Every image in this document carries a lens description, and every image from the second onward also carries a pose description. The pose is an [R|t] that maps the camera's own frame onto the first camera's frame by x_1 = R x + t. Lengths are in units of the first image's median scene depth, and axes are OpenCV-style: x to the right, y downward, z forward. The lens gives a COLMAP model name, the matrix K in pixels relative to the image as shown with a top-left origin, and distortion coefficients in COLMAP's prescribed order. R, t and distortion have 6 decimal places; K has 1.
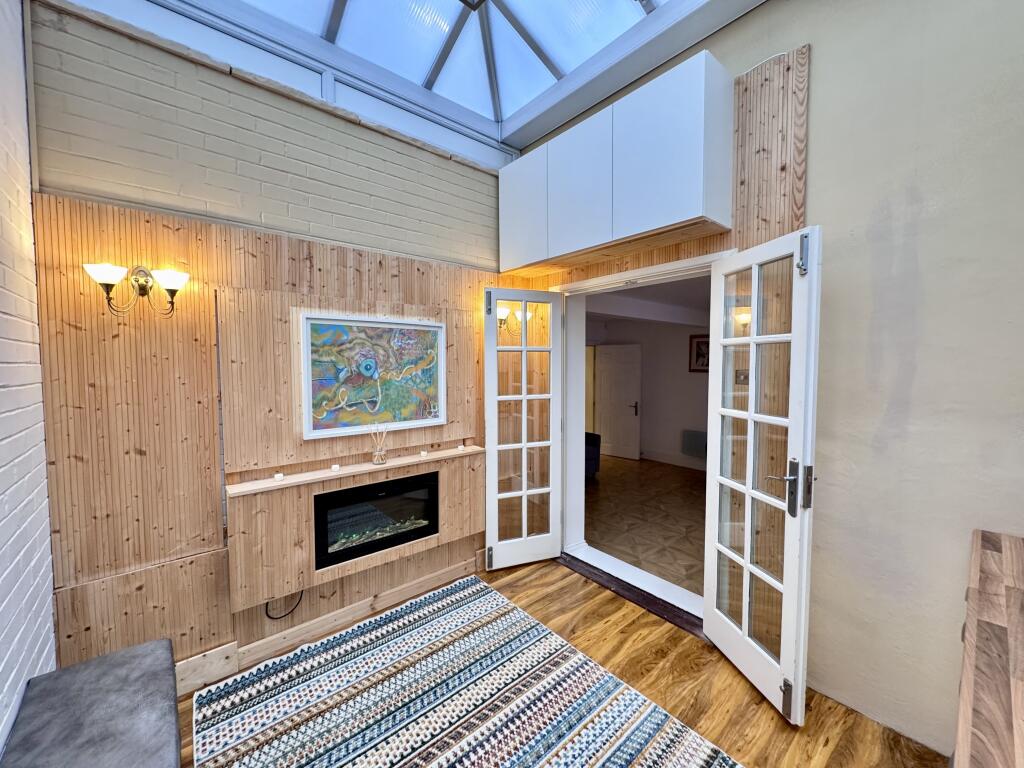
lens RADIAL K [[405.7, 0, 511.2], [0, 405.7, 382.3], [0, 0, 1]] dist [-0.003006, 0.000156]
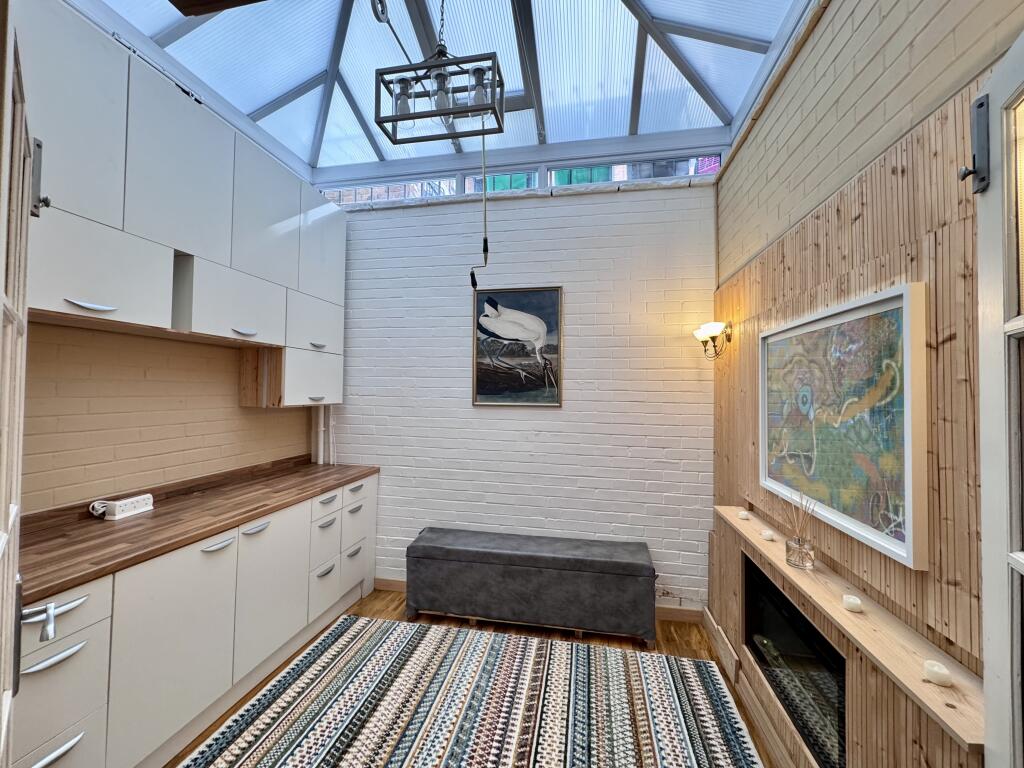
lens RADIAL K [[405.7, 0, 512.7], [0, 405.7, 381.2], [0, 0, 1]] dist [-0.003006, 0.000156]
pose [[-0.781467, -0.020721, -0.623603, 0.363123], [-0.036912, 0.999233, 0.013053, -0.055856], [0.622854, 0.033219, -0.781632, 1.181865]]
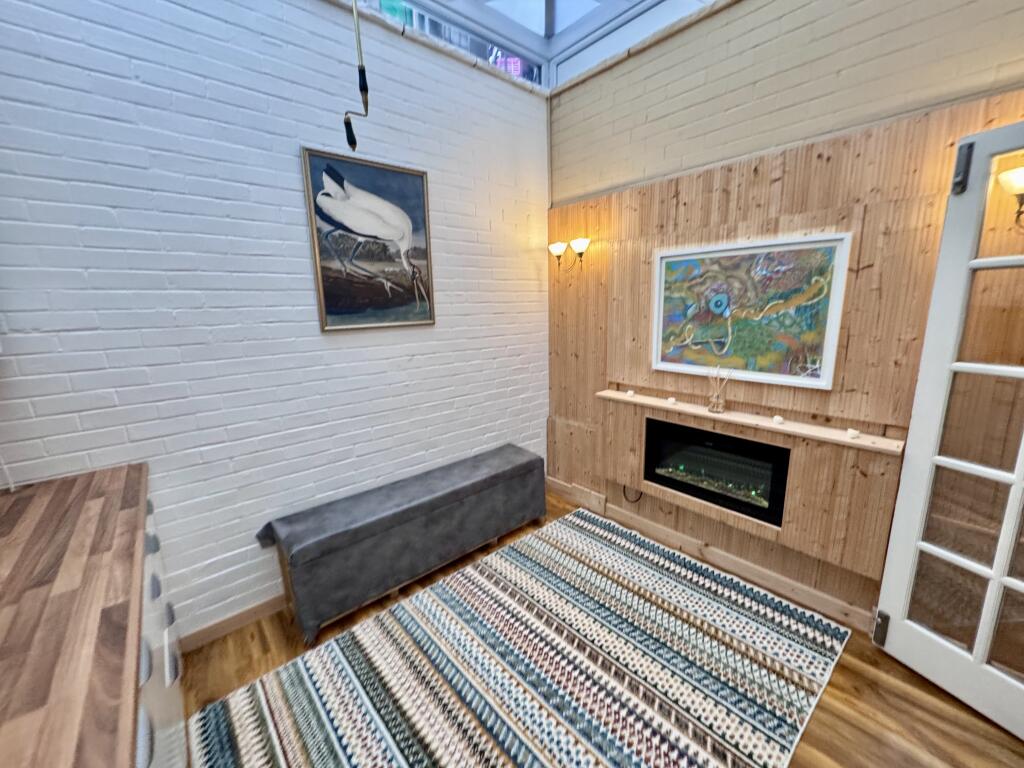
lens RADIAL K [[405.7, 0, 510.3], [0, 405.7, 380.4], [0, 0, 1]] dist [-0.003006, 0.000156]
pose [[0.008054, 0.195283, -0.980714, 0.542682], [-0.021585, 0.980551, 0.195074, -0.034830], [0.999735, 0.019598, 0.012113, 0.525341]]
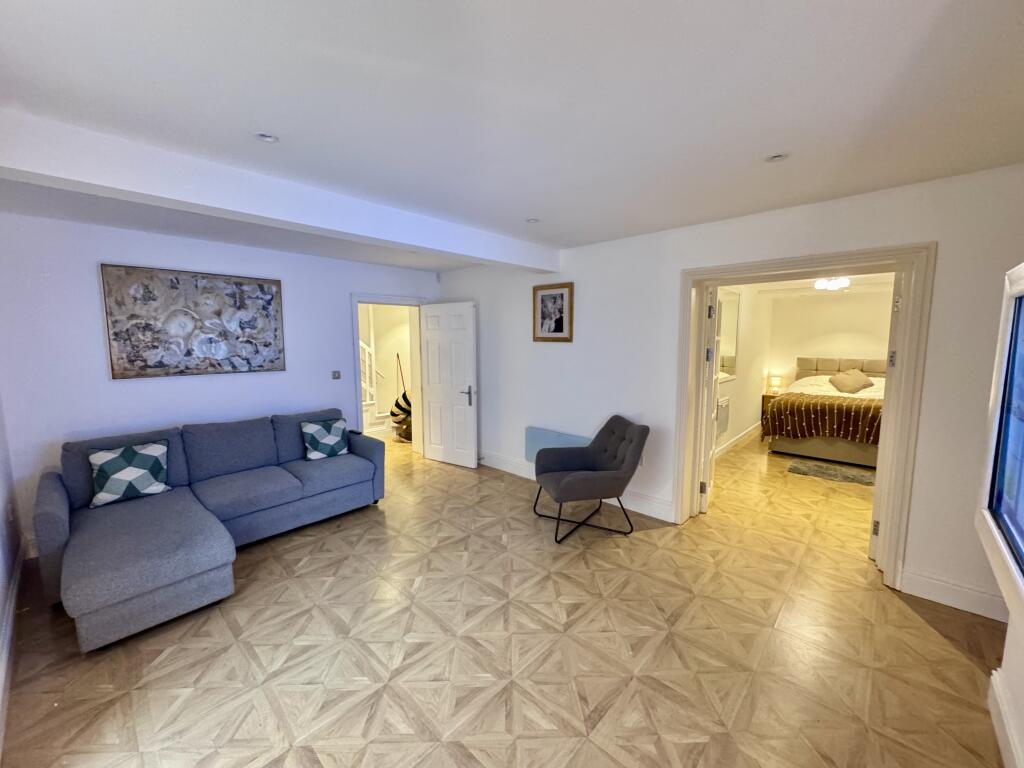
lens RADIAL K [[405.7, 0, 510.5], [0, 405.7, 385.1], [0, 0, 1]] dist [-0.003006, 0.000156]
pose [[0.993293, -0.017426, 0.114306, 0.849756], [0.009887, 0.997758, 0.066192, 0.003665], [-0.115204, -0.064618, 0.991238, 0.872584]]
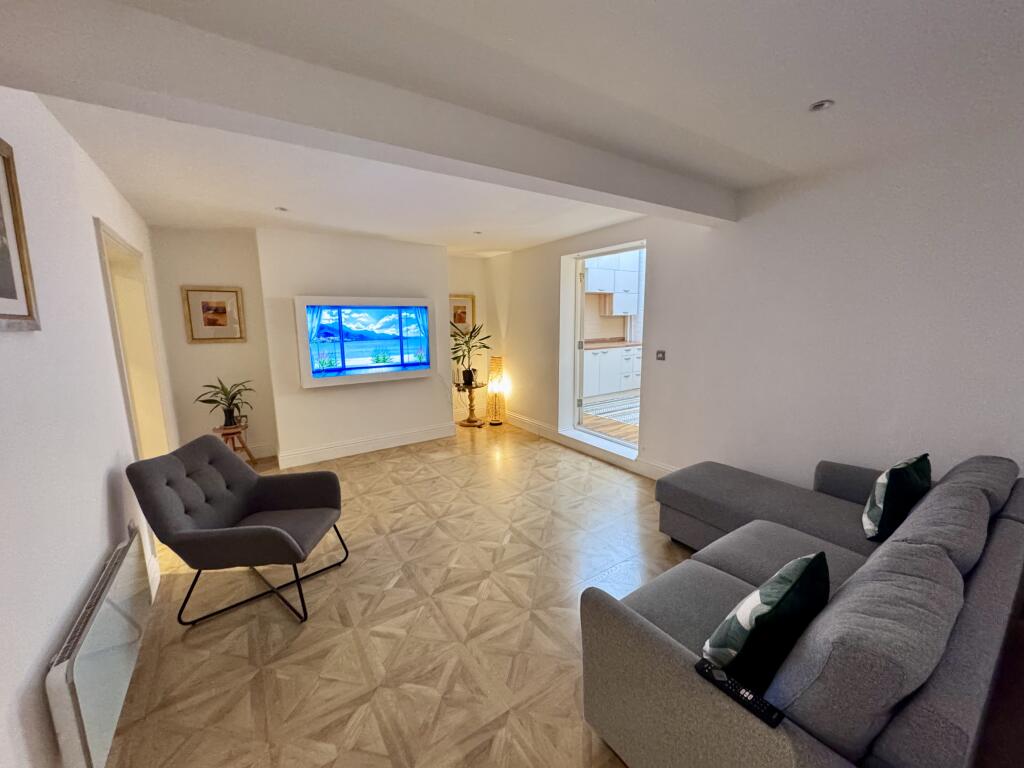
lens RADIAL K [[405.7, 0, 510.1], [0, 405.7, 382.2], [0, 0, 1]] dist [-0.003006, 0.000156]
pose [[-0.993915, -0.001446, 0.110144, 0.580371], [0.021190, 0.978729, 0.204061, -0.089834], [-0.108096, 0.205154, -0.972742, 2.970761]]
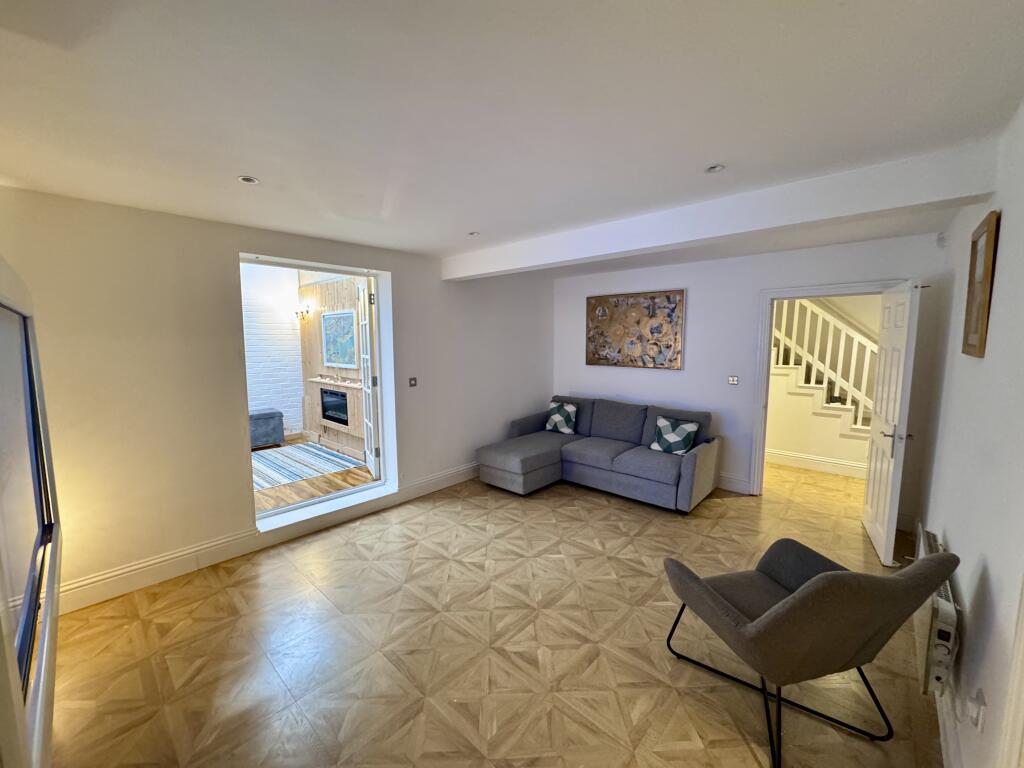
lens RADIAL K [[405.7, 0, 513.7], [0, 405.7, 385.7], [0, 0, 1]] dist [-0.003006, 0.000156]
pose [[0.128888, 0.112852, -0.985217, 1.857083], [-0.044520, 0.993160, 0.107938, -0.049353], [0.990659, 0.029950, 0.133031, 1.619470]]
